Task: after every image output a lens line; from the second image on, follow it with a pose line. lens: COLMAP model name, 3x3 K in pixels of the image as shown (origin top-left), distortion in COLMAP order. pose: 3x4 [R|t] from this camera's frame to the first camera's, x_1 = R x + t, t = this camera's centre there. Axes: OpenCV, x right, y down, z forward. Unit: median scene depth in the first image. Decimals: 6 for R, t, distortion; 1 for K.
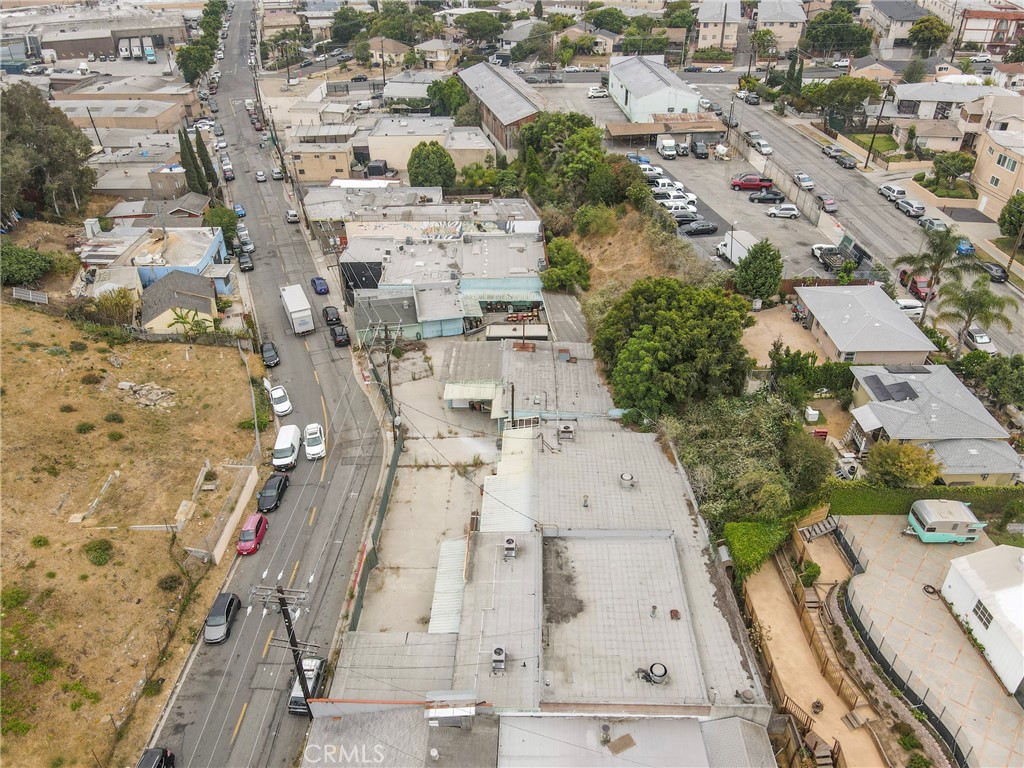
lens RADIAL K [[758.3, 0, 509.2], [0, 758.3, 385.8], [0, 0, 1]] dist [0.003700, 0.010954]
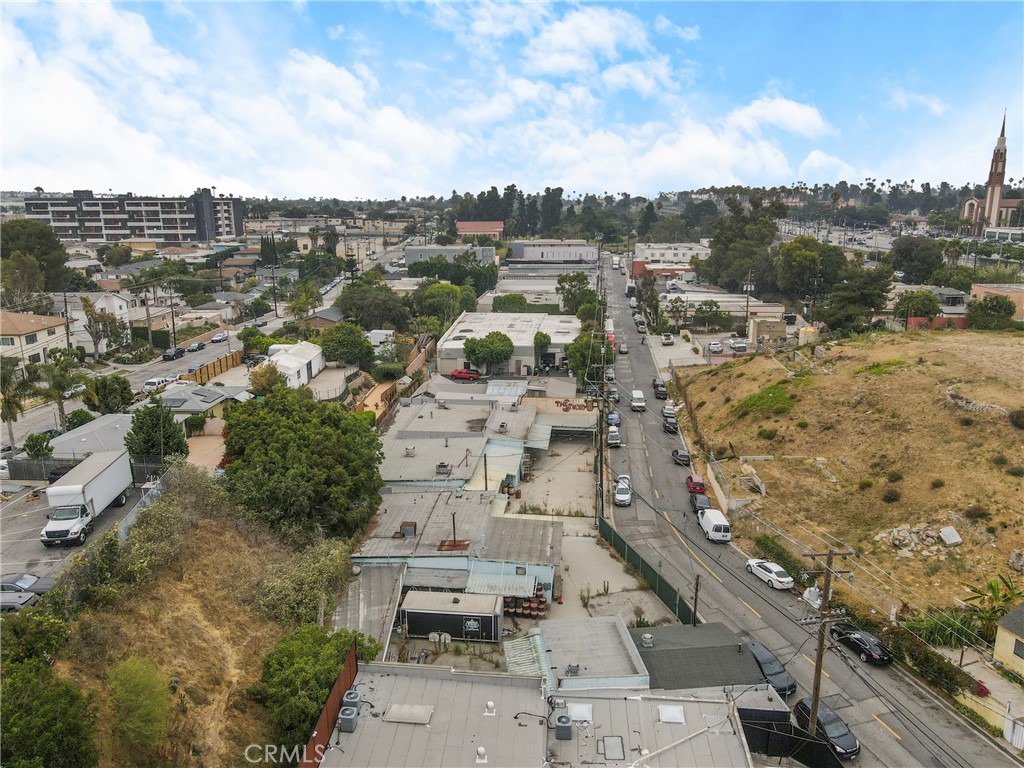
lens RADIAL K [[758.3, 0, 509.2], [0, 758.3, 385.8], [0, 0, 1]] dist [0.003700, 0.010954]
pose [[-0.997358, -0.006668, 0.072336, -0.101806], [0.047707, 0.690818, 0.721453, -0.815483], [-0.054782, 0.722998, -0.688675, 1.659910]]
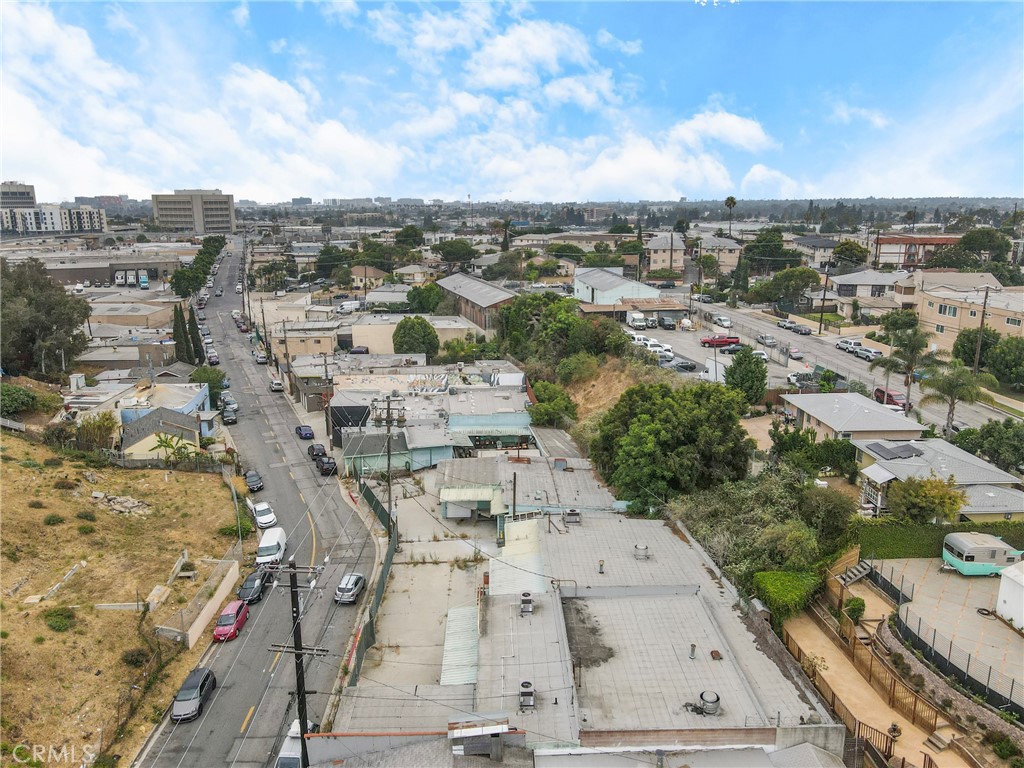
lens RADIAL K [[756.4, 0, 512.0], [0, 756.4, 384.0], [0, 0, 1]] dist [0.008035, -0.007572]
pose [[0.998359, -0.003083, 0.057188, -0.054147], [0.021608, 0.945025, -0.326283, 0.211160], [-0.053038, 0.326983, 0.943541, 0.046262]]
